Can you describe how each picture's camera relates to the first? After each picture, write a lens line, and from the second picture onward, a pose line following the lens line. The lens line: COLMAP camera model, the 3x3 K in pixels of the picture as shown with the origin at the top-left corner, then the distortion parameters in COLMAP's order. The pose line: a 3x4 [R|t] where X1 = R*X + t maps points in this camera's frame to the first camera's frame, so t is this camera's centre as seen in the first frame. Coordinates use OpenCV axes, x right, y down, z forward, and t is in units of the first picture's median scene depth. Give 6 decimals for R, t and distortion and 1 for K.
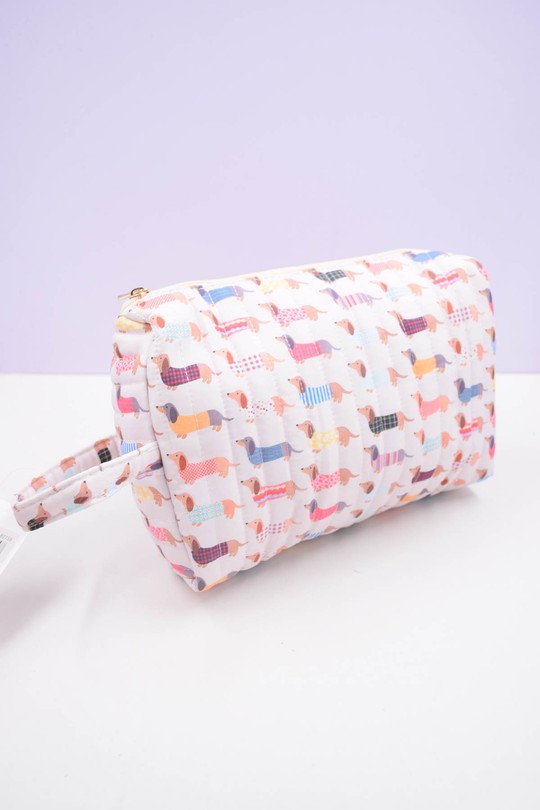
lens RADIAL K [[641.5, 0, 270.0], [0, 641.5, 405.0], [0, 0, 1]] dist [-0.000797, 0.000097]
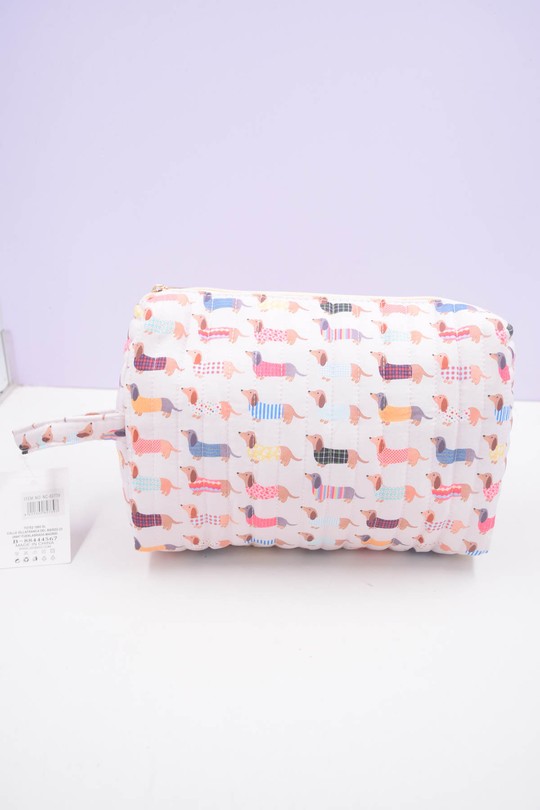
lens RADIAL K [[641.5, 0, 270.0], [0, 641.5, 405.0], [0, 0, 1]] dist [-0.000797, 0.000097]
pose [[0.880116, 0.249251, -0.404067, 0.475134], [-0.254265, 0.966214, 0.042189, -0.067392], [0.400931, 0.065609, 0.913756, 0.017308]]
